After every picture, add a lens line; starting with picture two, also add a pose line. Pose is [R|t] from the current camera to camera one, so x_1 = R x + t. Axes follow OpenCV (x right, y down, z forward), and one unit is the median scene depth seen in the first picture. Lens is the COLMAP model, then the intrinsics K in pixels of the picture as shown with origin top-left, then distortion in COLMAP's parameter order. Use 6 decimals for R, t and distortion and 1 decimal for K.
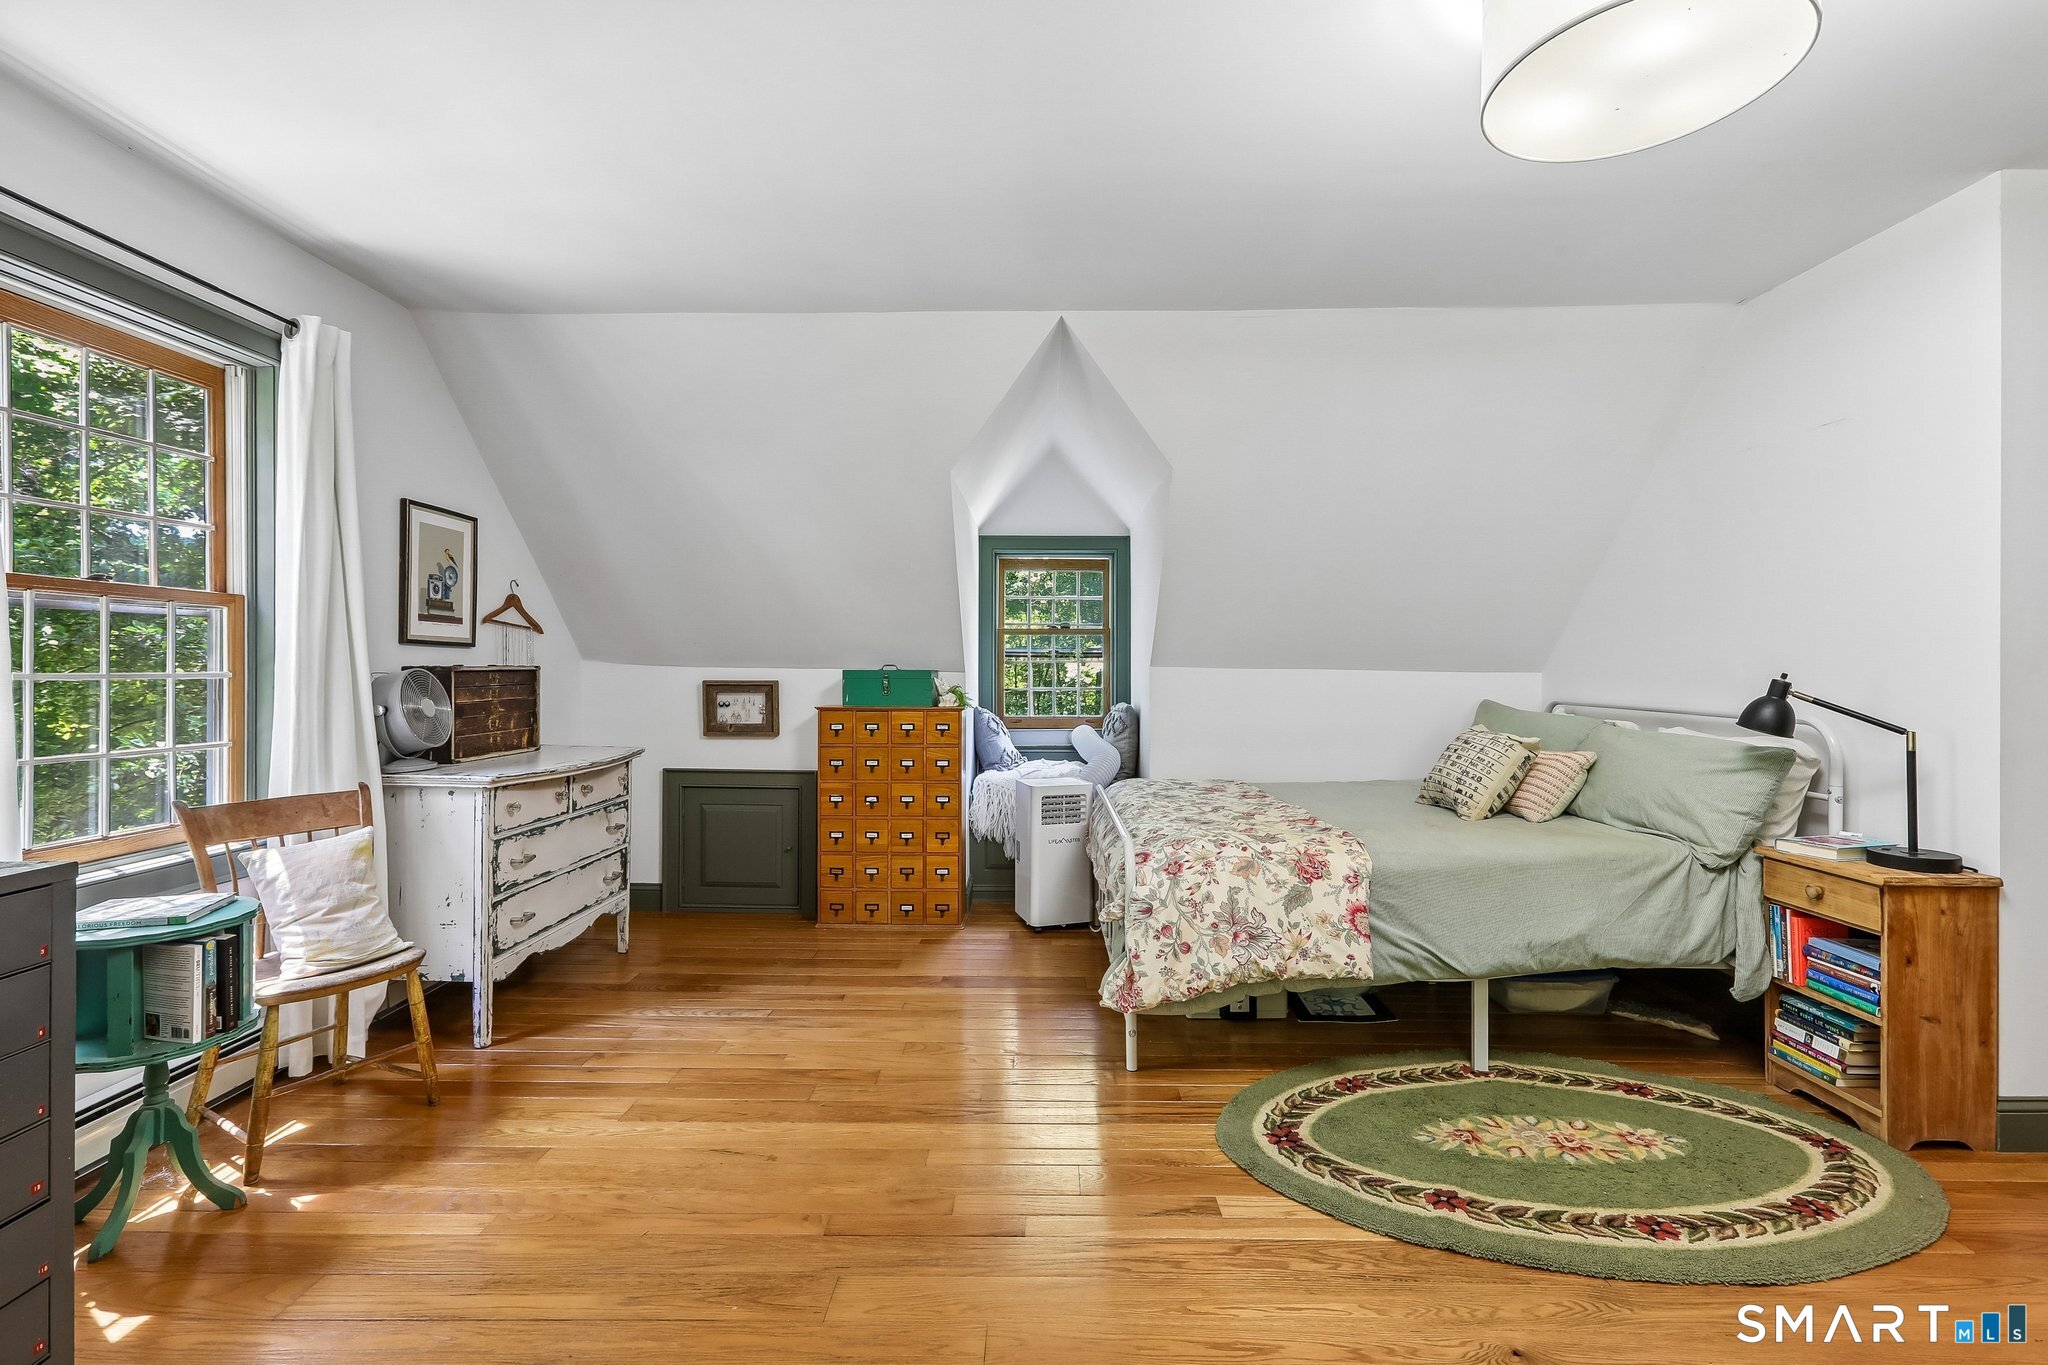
lens RADIAL K [[931.8, 0, 1028.5], [0, 931.8, 662.4], [0, 0, 1]] dist [-0.012183, 0.013894]
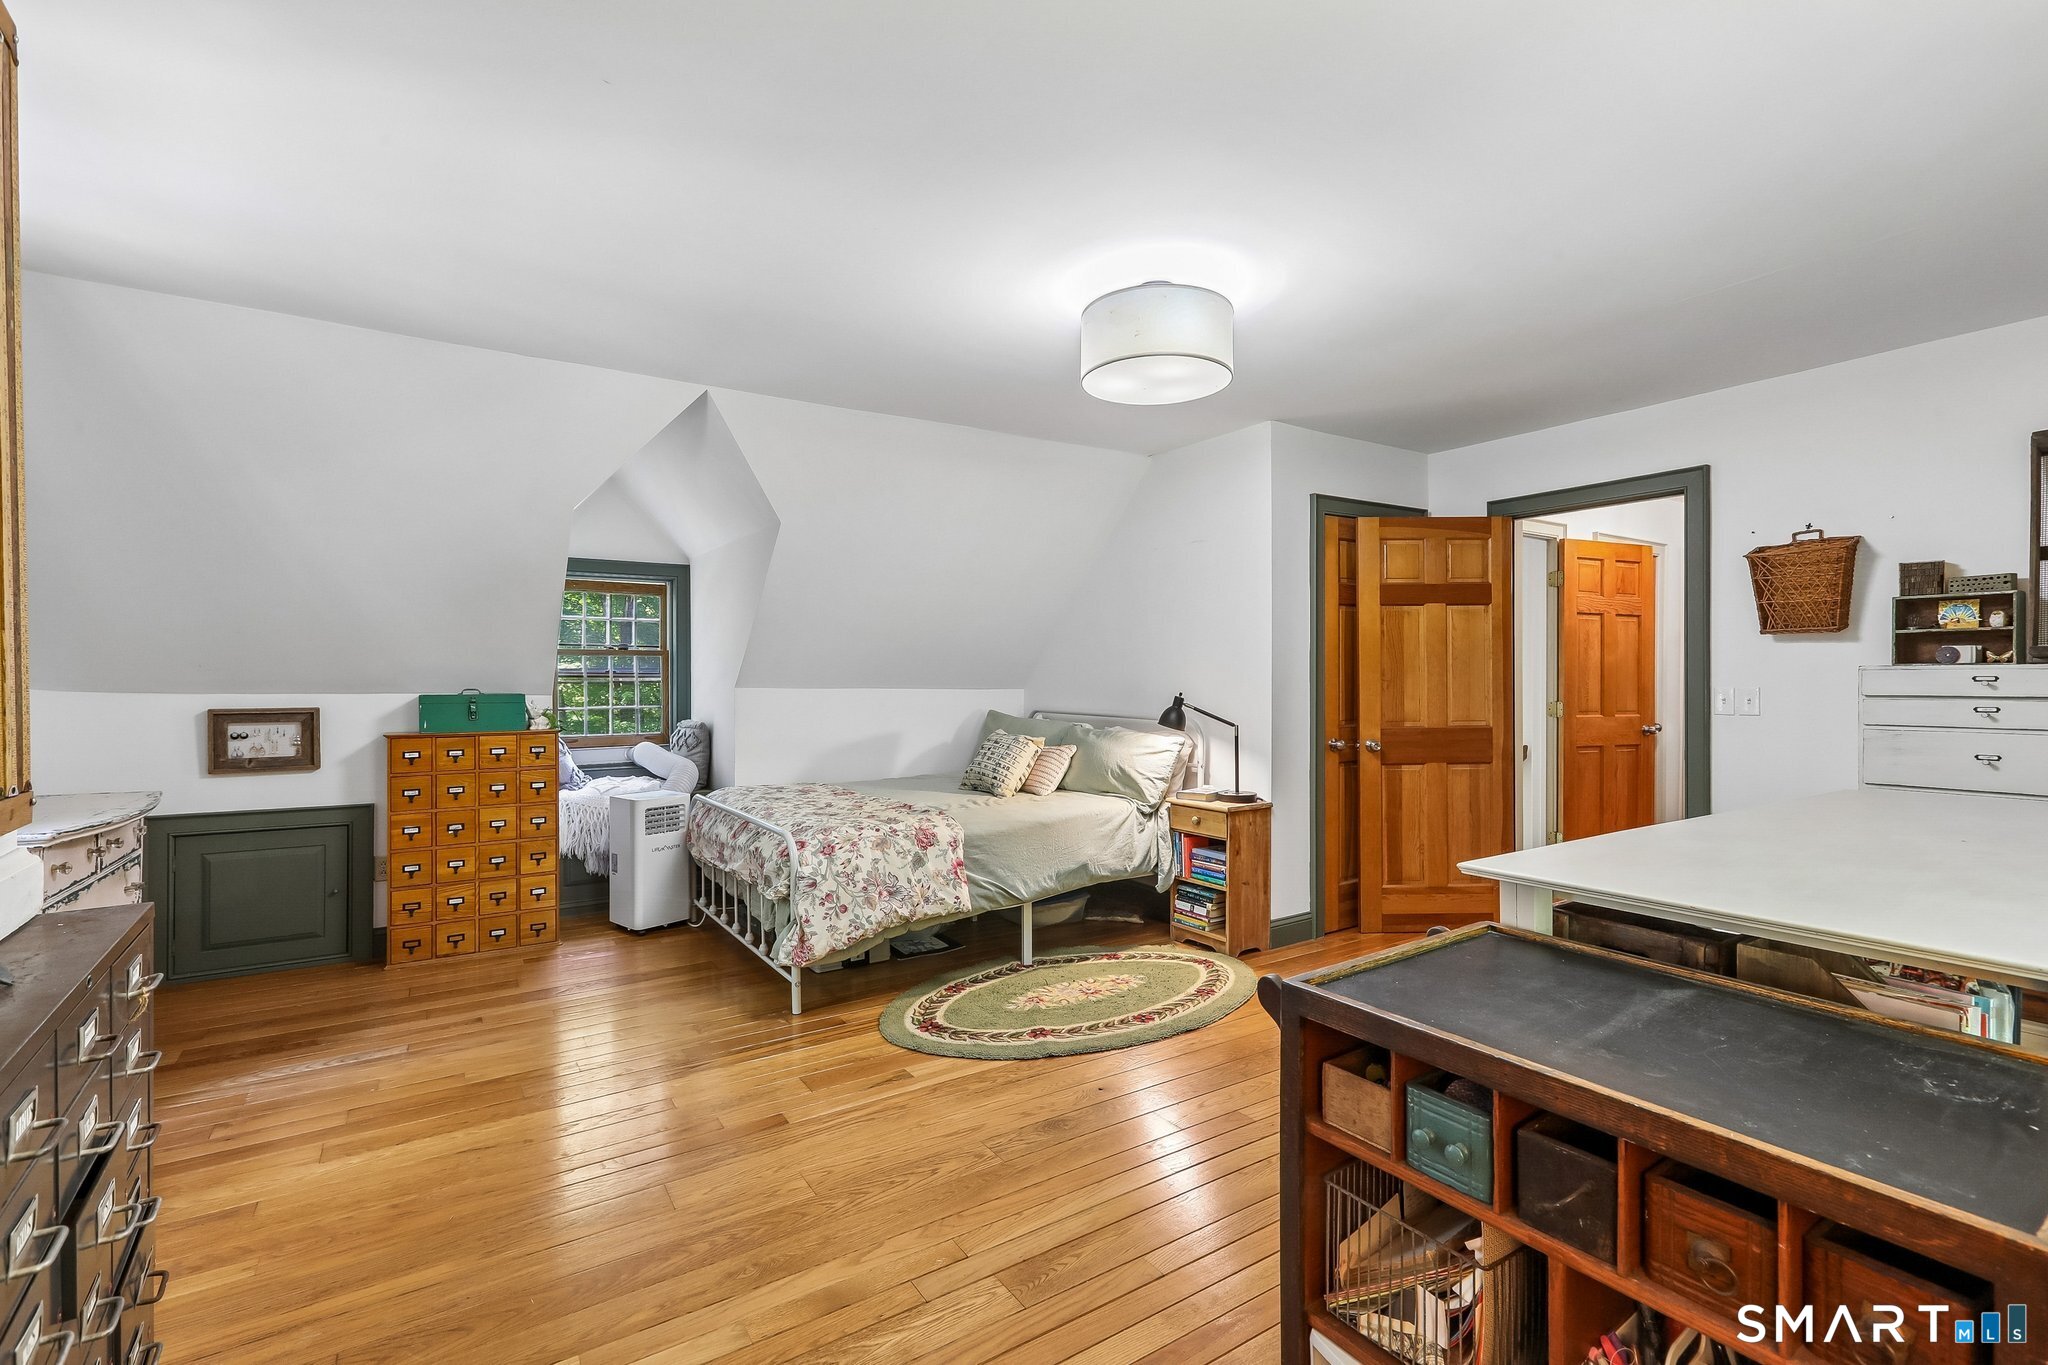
lens RADIAL K [[931.8, 0, 1028.5], [0, 931.8, 662.4], [0, 0, 1]] dist [-0.012183, 0.013894]
pose [[0.828173, 0.004084, 0.560457, -0.346529], [-0.000168, 0.999975, -0.007039, -0.030581], [-0.560472, 0.005735, 0.828153, -0.230104]]
